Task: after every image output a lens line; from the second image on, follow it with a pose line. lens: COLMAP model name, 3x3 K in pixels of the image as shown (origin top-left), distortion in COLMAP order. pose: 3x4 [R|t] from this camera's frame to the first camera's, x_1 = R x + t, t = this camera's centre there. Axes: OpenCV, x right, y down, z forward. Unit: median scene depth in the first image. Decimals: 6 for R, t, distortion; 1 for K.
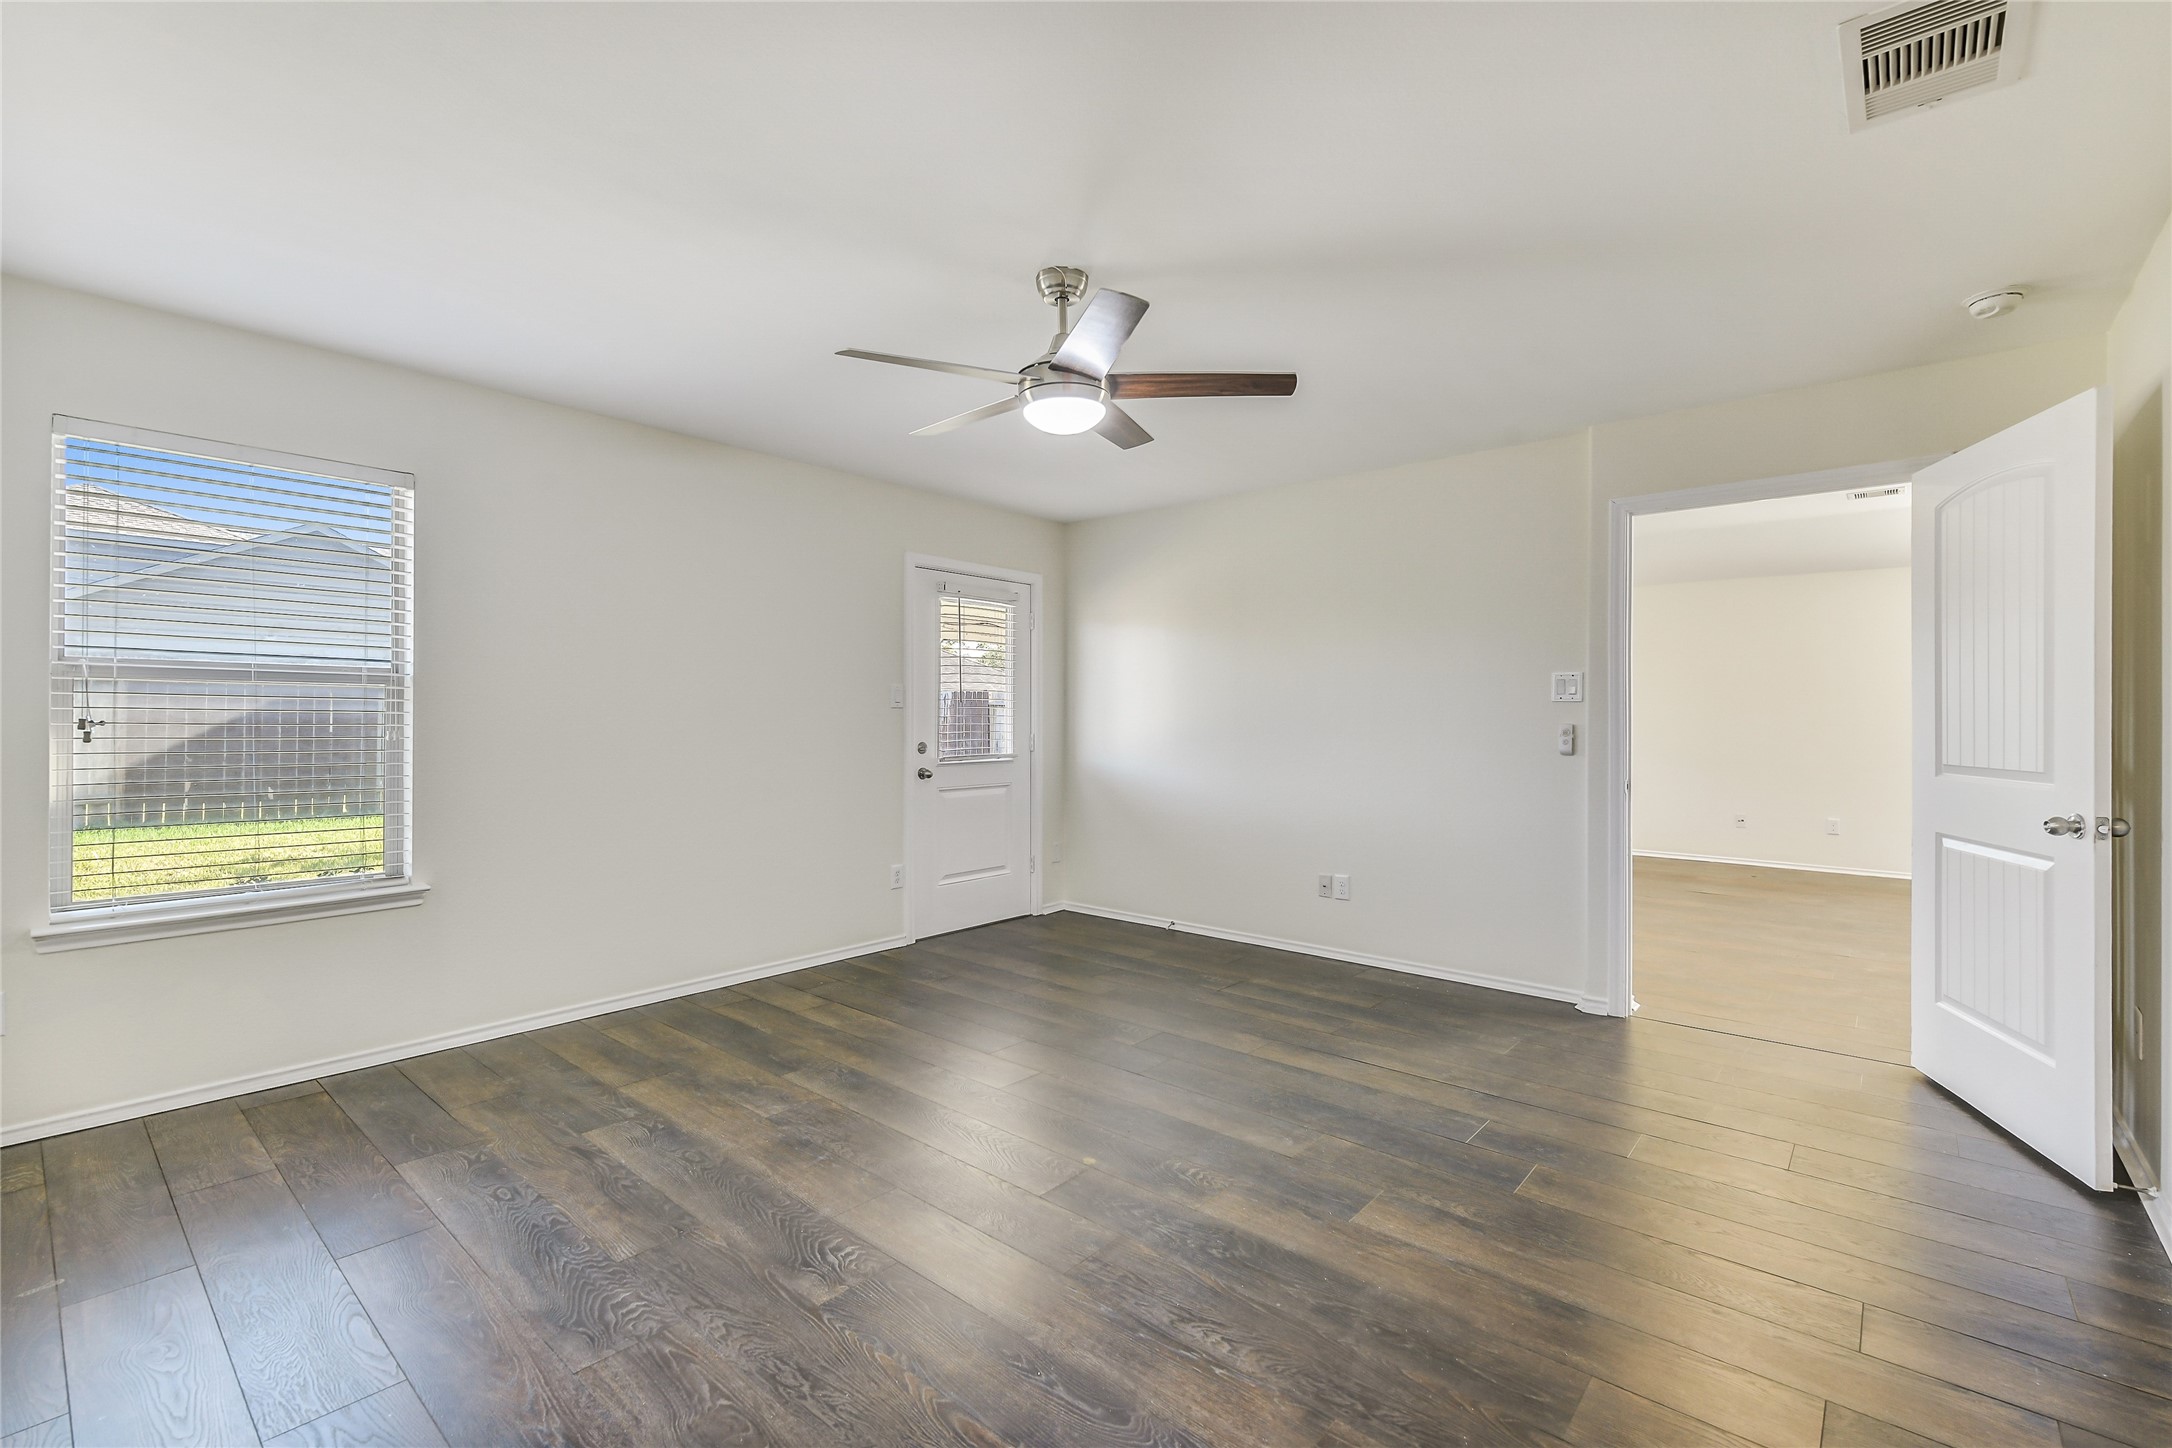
lens RADIAL K [[945.3, 0, 1087.3], [0, 945.3, 715.2], [0, 0, 1]] dist [0.004363, -0.000018]
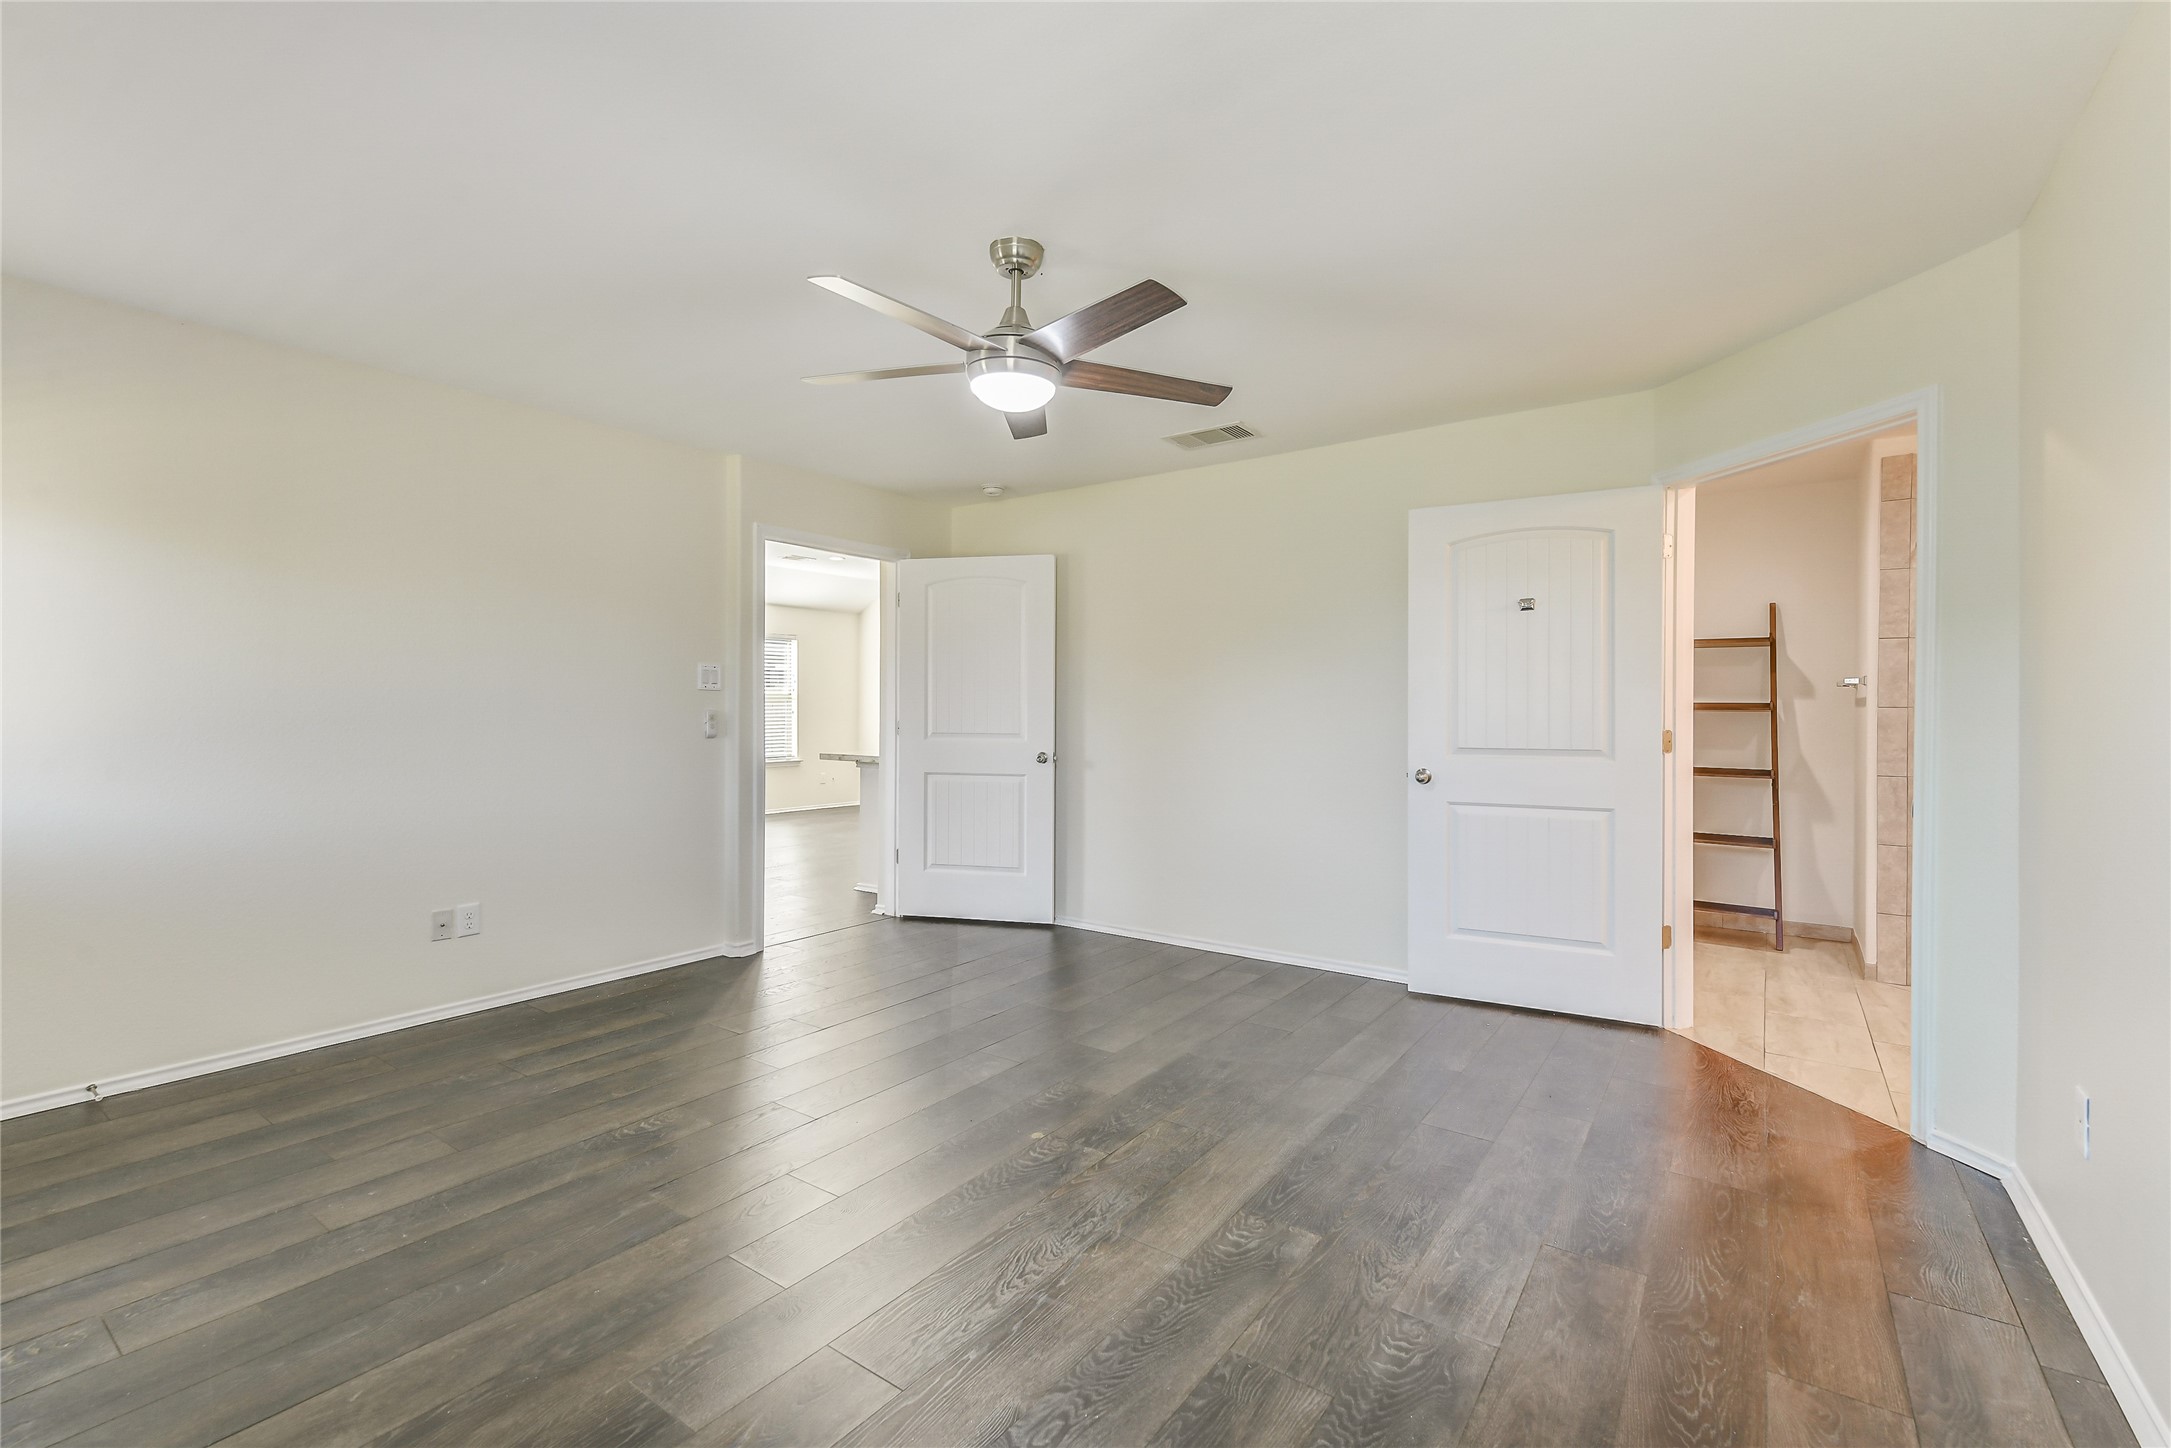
lens RADIAL K [[940.6, 0, 1087.6], [0, 940.6, 712.1], [0, 0, 1]] dist [0.003594, -0.003330]
pose [[-0.091378, -0.004041, 0.995808, -0.988629], [-0.008346, 0.999960, 0.003292, 0.005991], [-0.995781, -0.008010, -0.091408, 1.008493]]
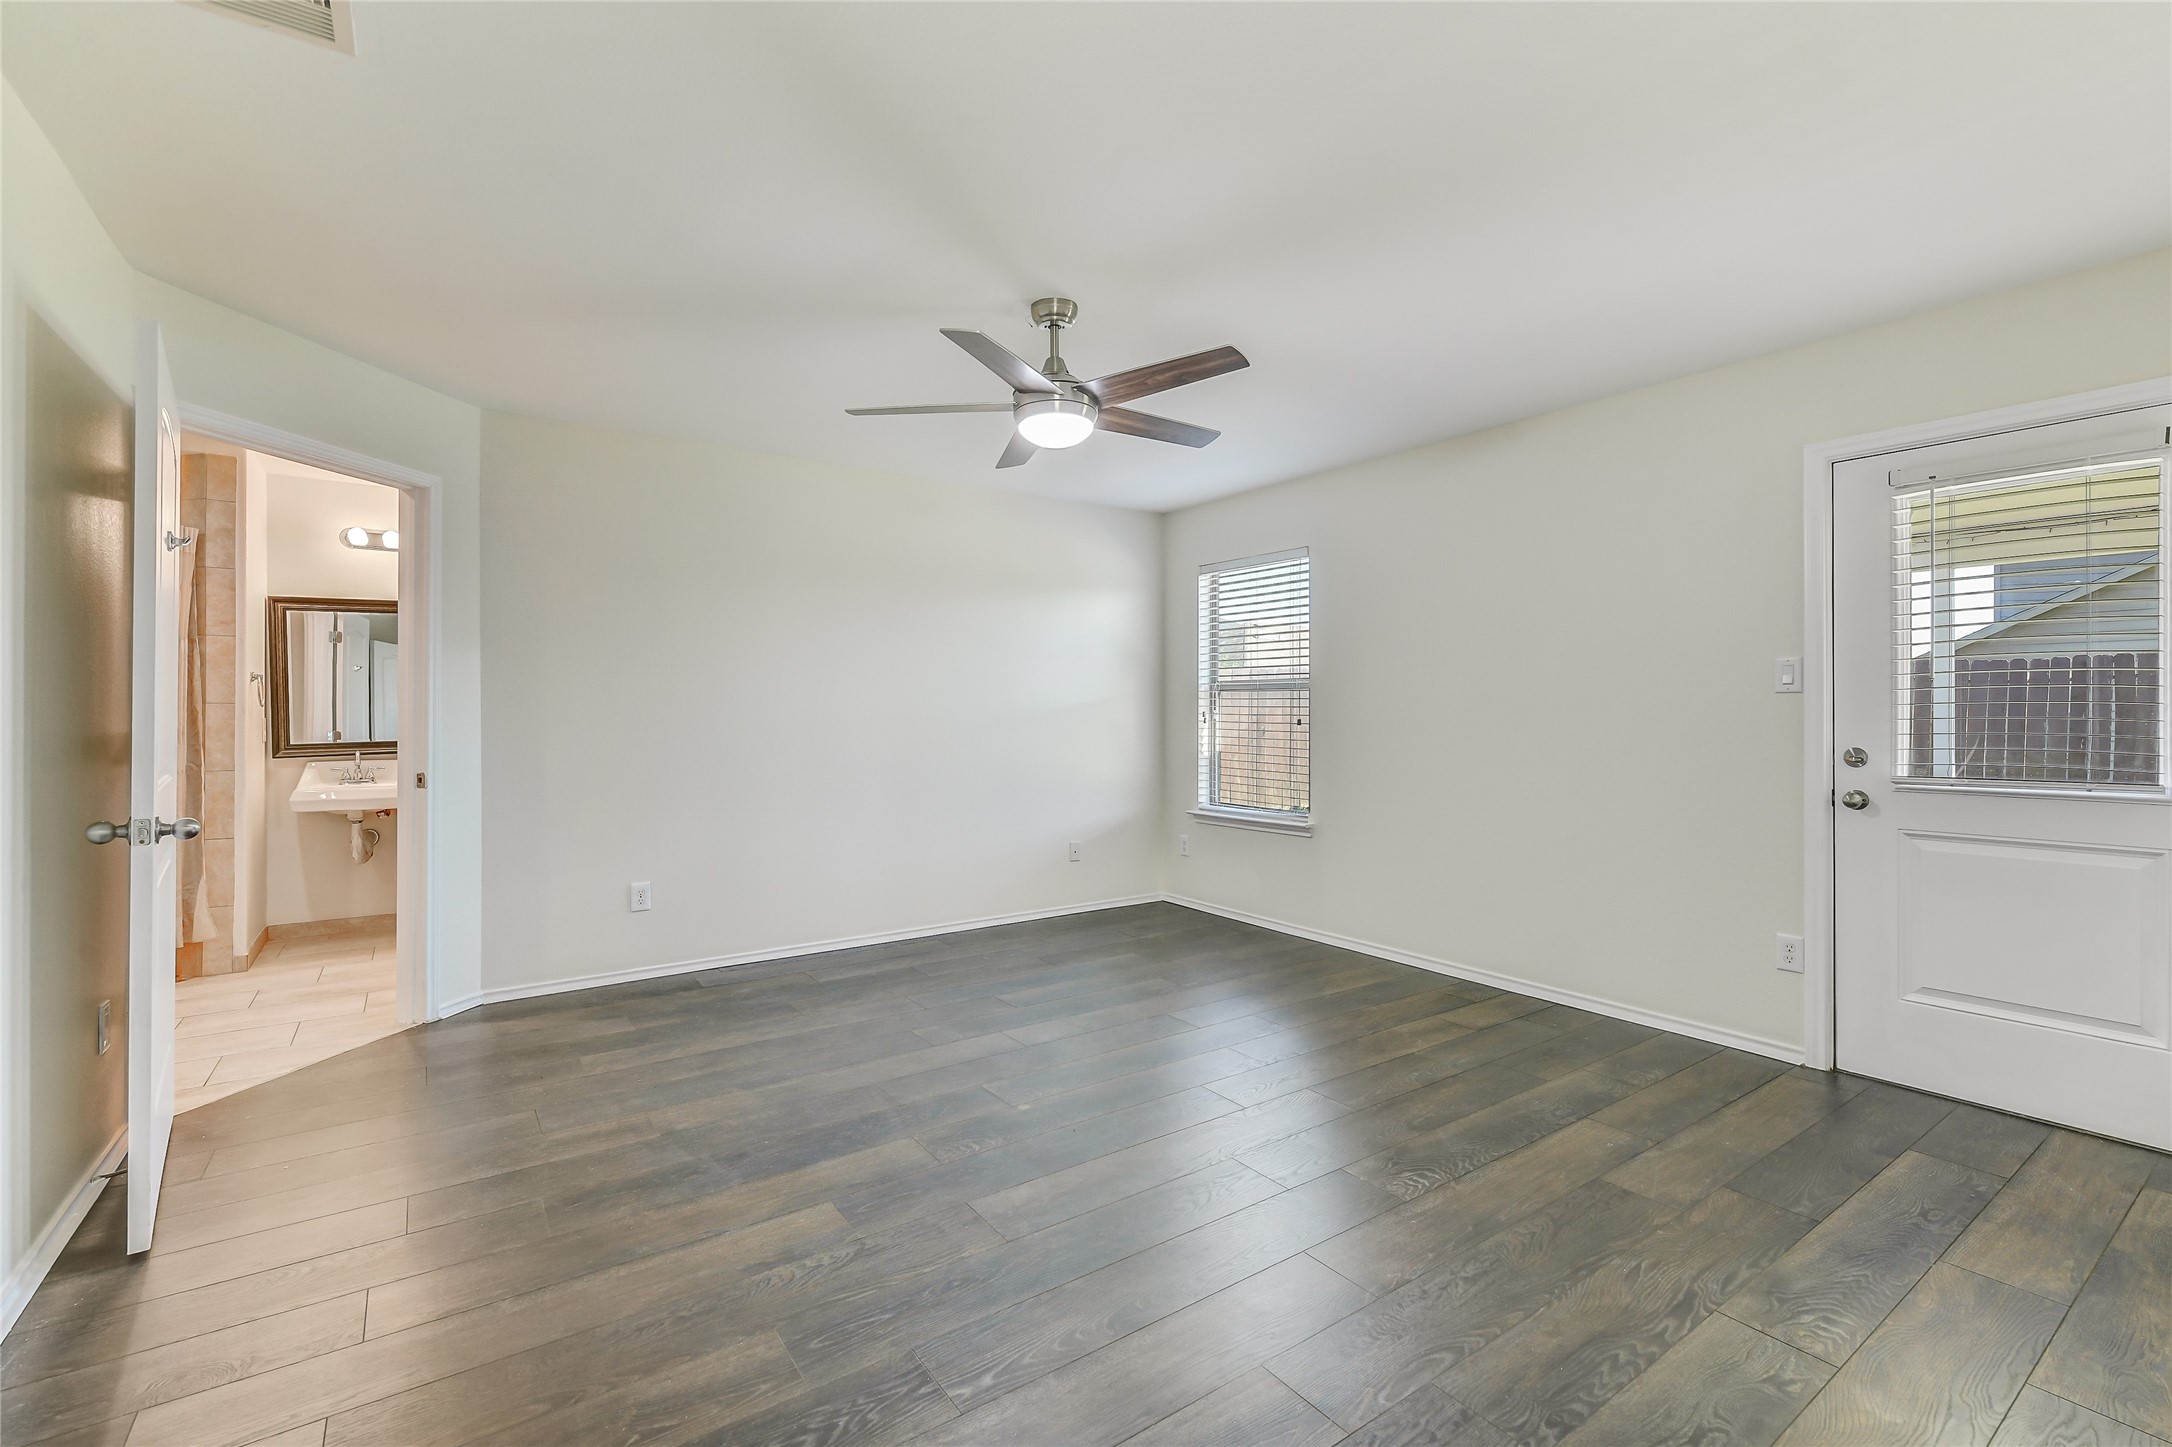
lens RADIAL K [[941.1, 0, 1088.1], [0, 941.1, 711.6], [0, 0, 1]] dist [0.003594, -0.003330]
pose [[-0.239724, -0.004985, -0.970828, 1.021603], [0.002642, 0.999980, -0.005787, 0.014467], [0.970837, -0.003952, -0.239706, 1.295461]]
